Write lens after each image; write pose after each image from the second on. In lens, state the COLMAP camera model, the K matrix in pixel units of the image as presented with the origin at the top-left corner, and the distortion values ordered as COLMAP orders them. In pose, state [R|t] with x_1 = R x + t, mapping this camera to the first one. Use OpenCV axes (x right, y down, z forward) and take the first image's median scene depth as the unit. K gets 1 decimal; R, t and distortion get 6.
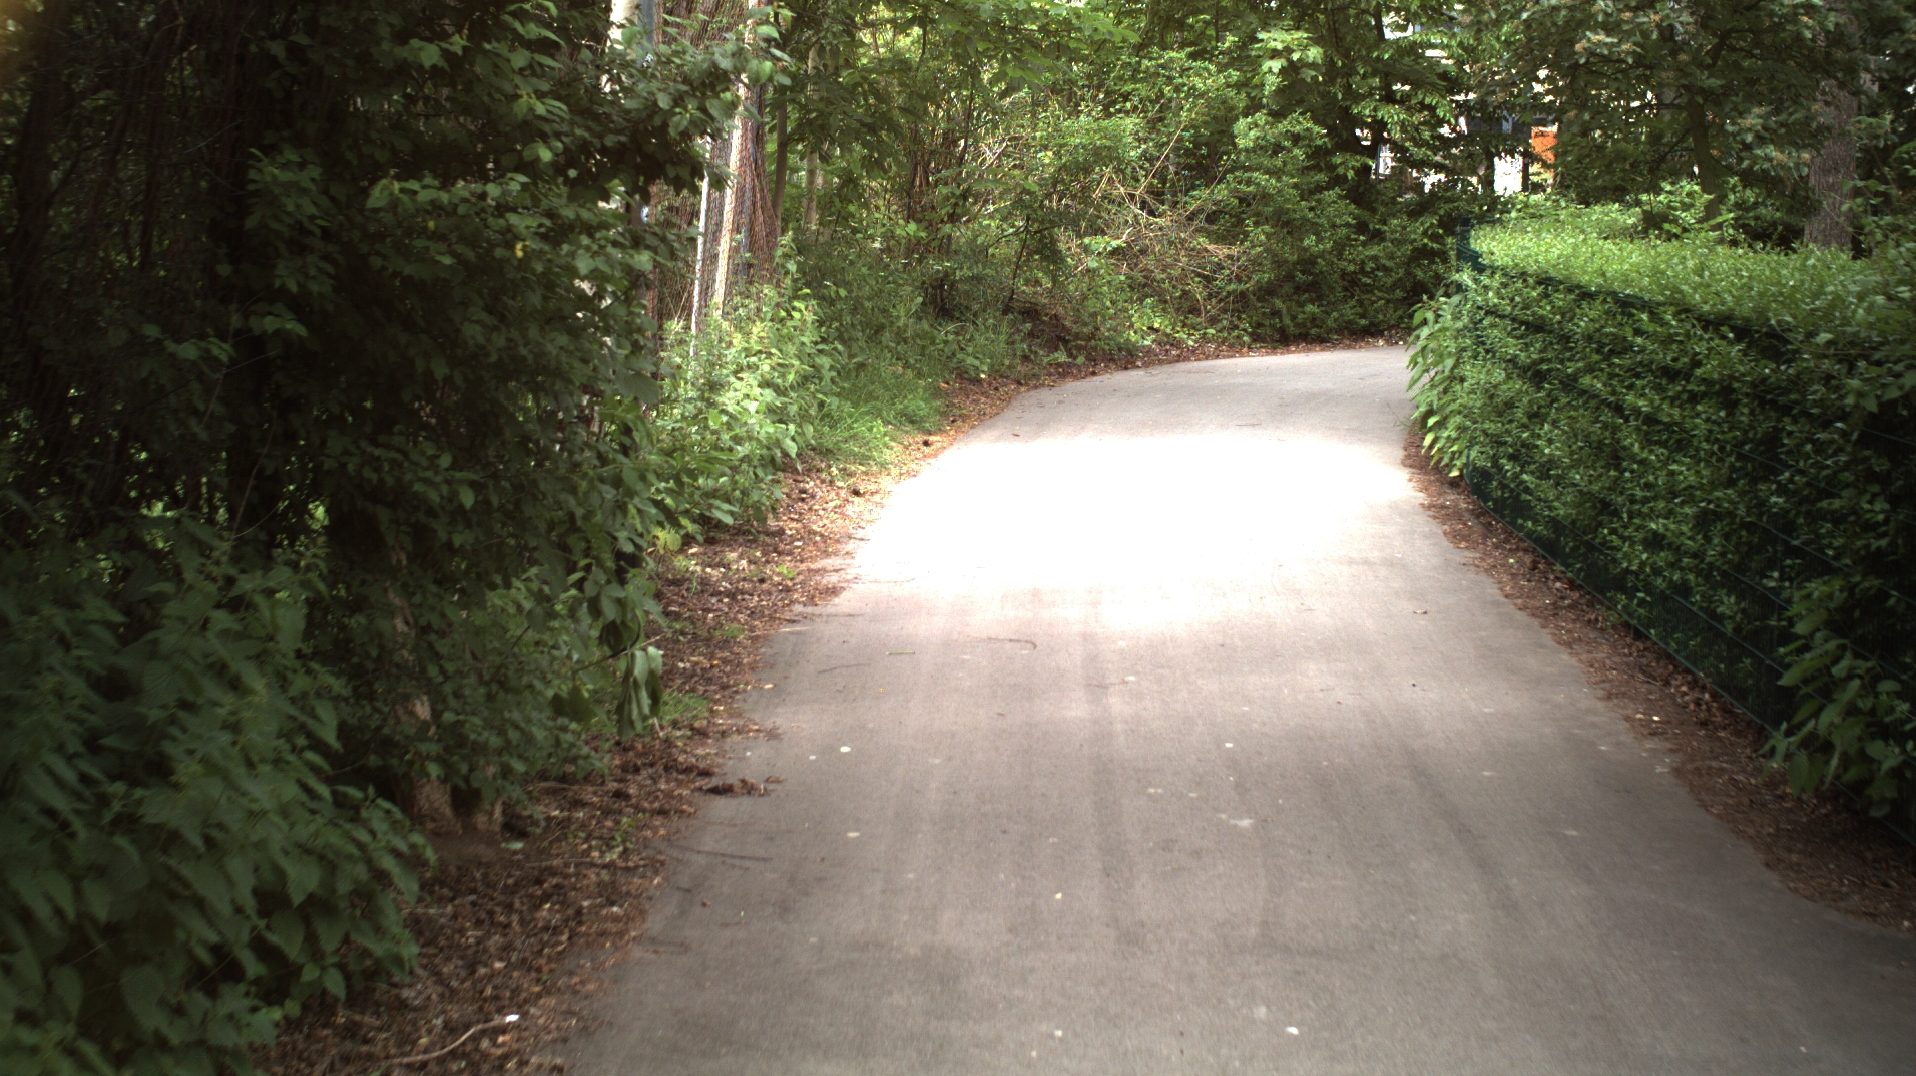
lens RADIAL K [[3030.5, 0, 958.0], [0, 3030.5, 538.0], [0, 0, 1]] dist [-0.231385, 0.173818]
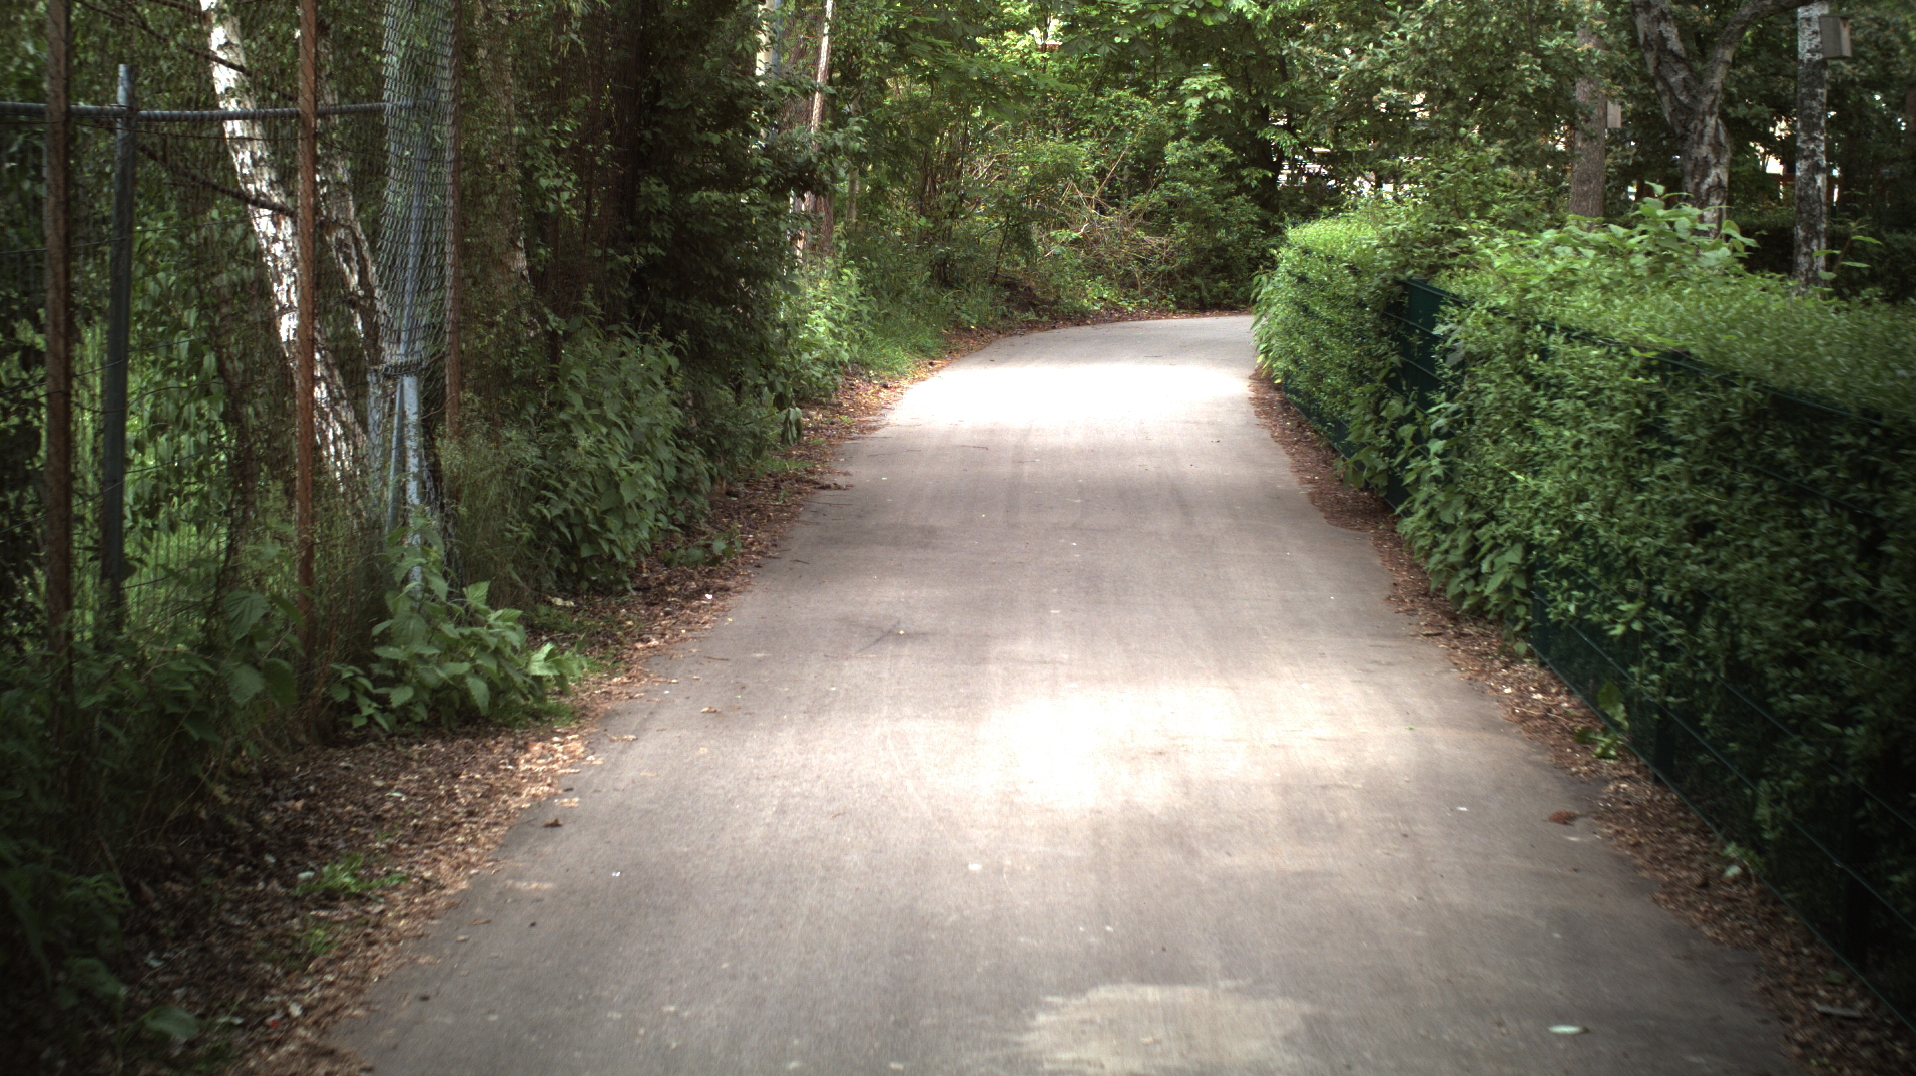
lens RADIAL K [[3030.5, 0, 958.0], [0, 3030.5, 538.0], [0, 0, 1]] dist [-0.231385, 0.173818]
pose [[0.999982, 0.003449, -0.004919, 0.008009], [-0.003455, 0.999993, -0.001195, 0.043033], [0.004915, 0.001212, 0.999987, -0.378996]]
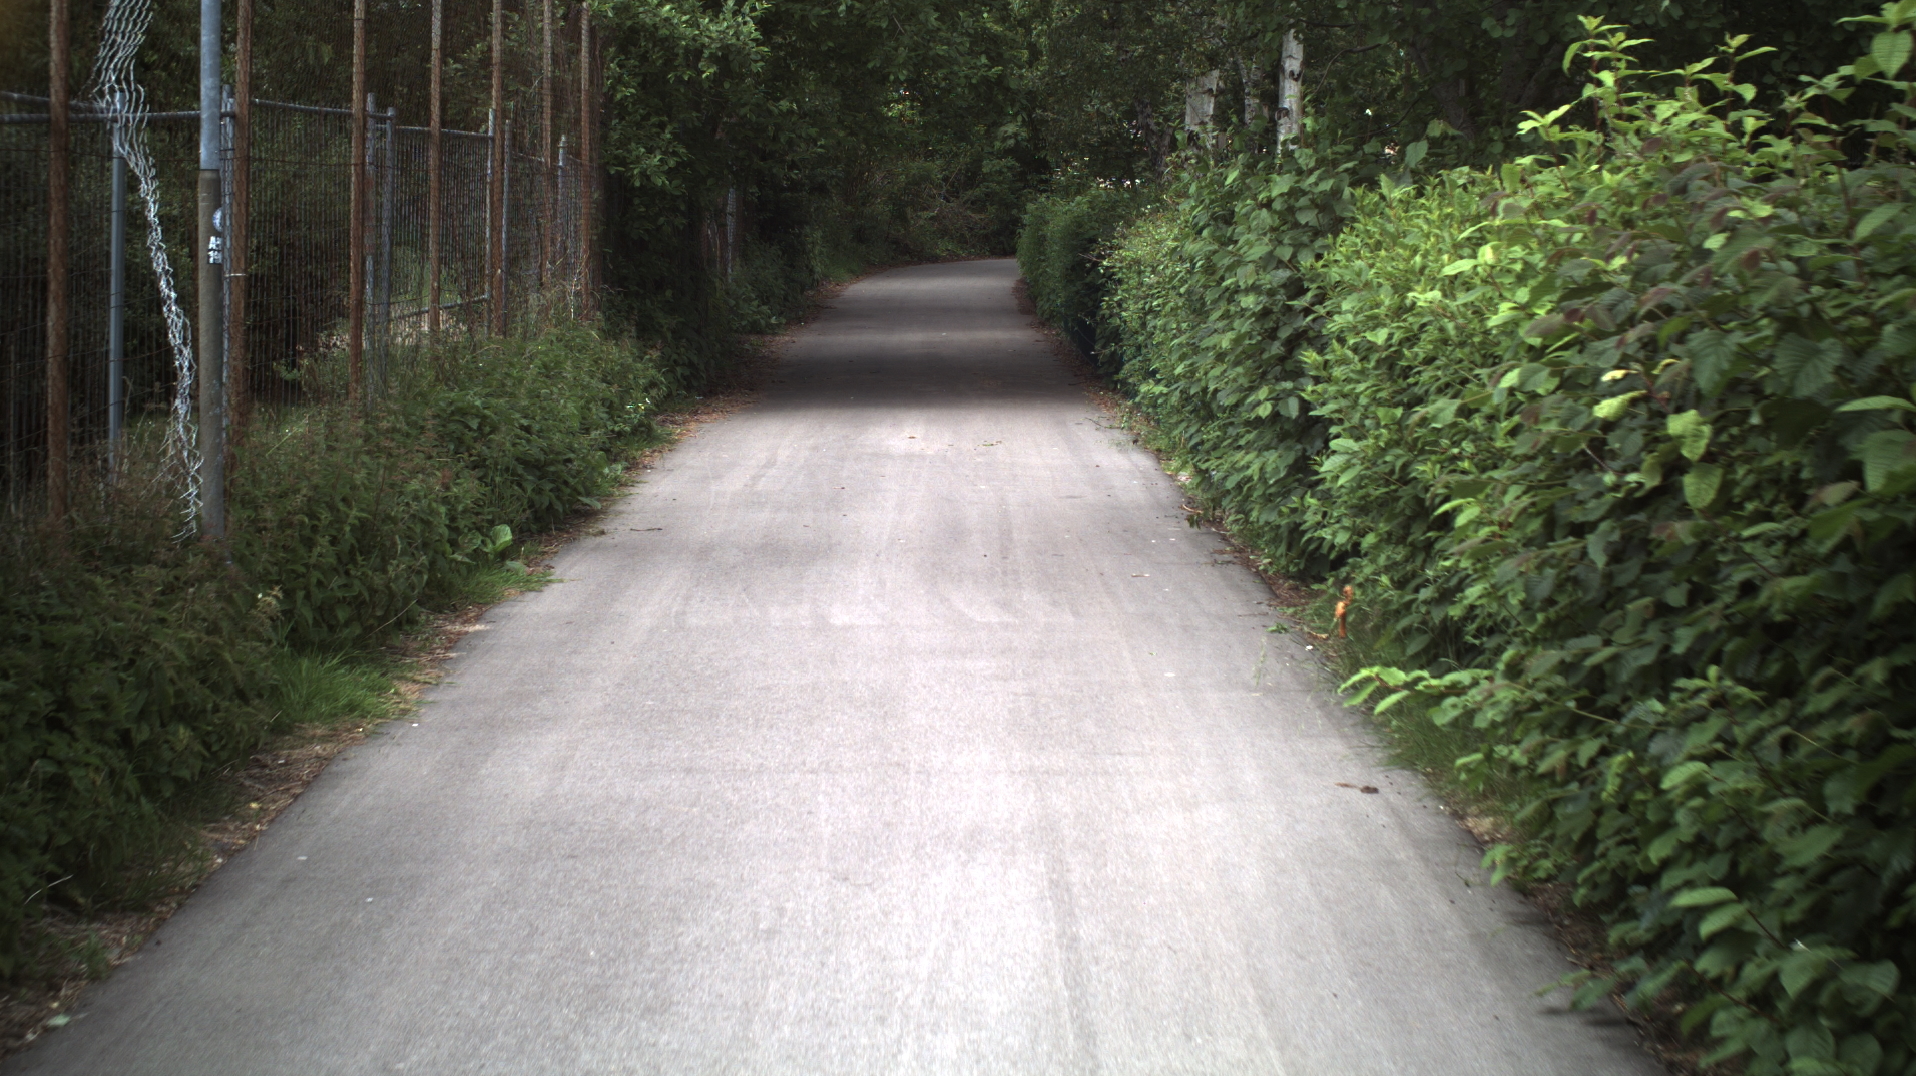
lens RADIAL K [[3030.5, 0, 958.0], [0, 3030.5, 538.0], [0, 0, 1]] dist [-0.231385, 0.173818]
pose [[0.999284, -0.020024, 0.032104, -0.009620], [0.020050, 0.999799, -0.000470, 0.175208], [-0.032088, 0.001113, 0.999484, -1.520731]]
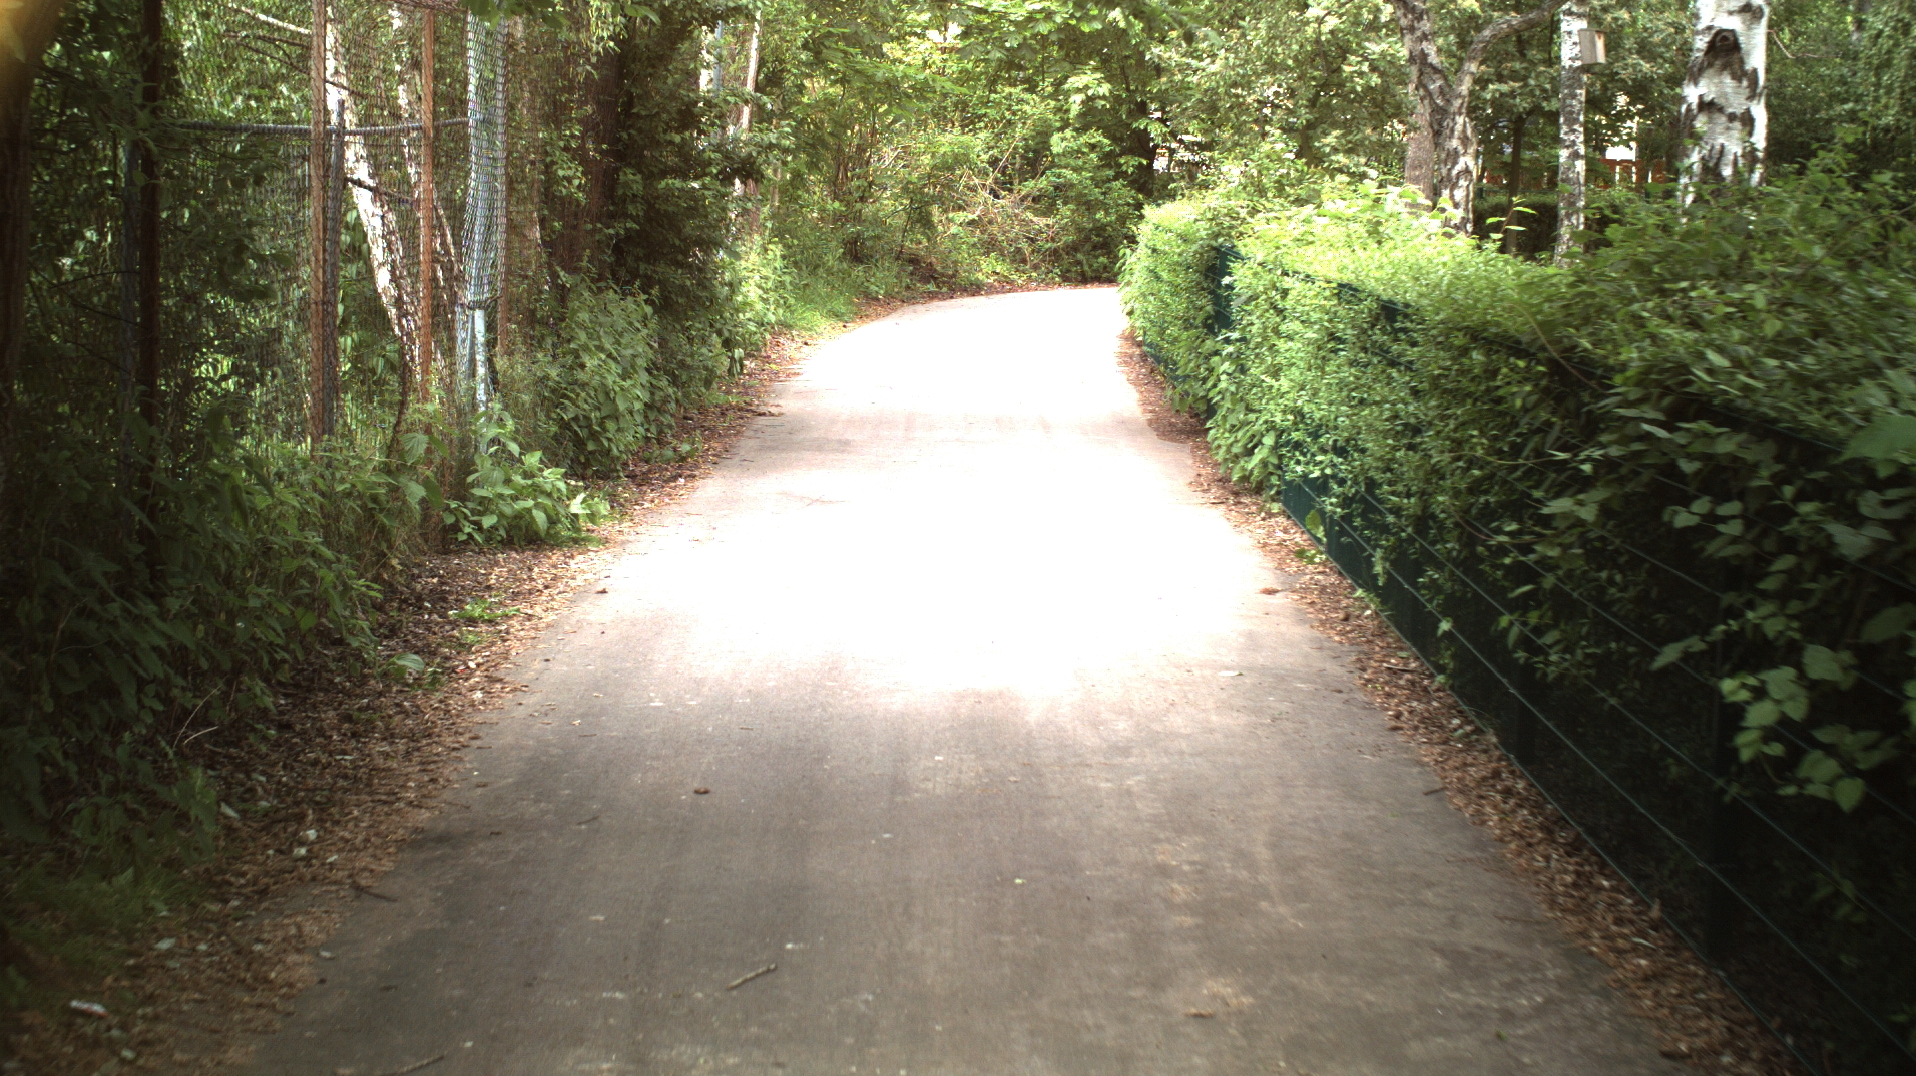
lens RADIAL K [[3030.5, 0, 958.0], [0, 3030.5, 538.0], [0, 0, 1]] dist [-0.231385, 0.173818]
pose [[0.999711, -0.002627, 0.023903, 0.009858], [0.002553, 0.999992, 0.003145, 0.065105], [-0.023911, -0.003083, 0.999709, -0.569610]]
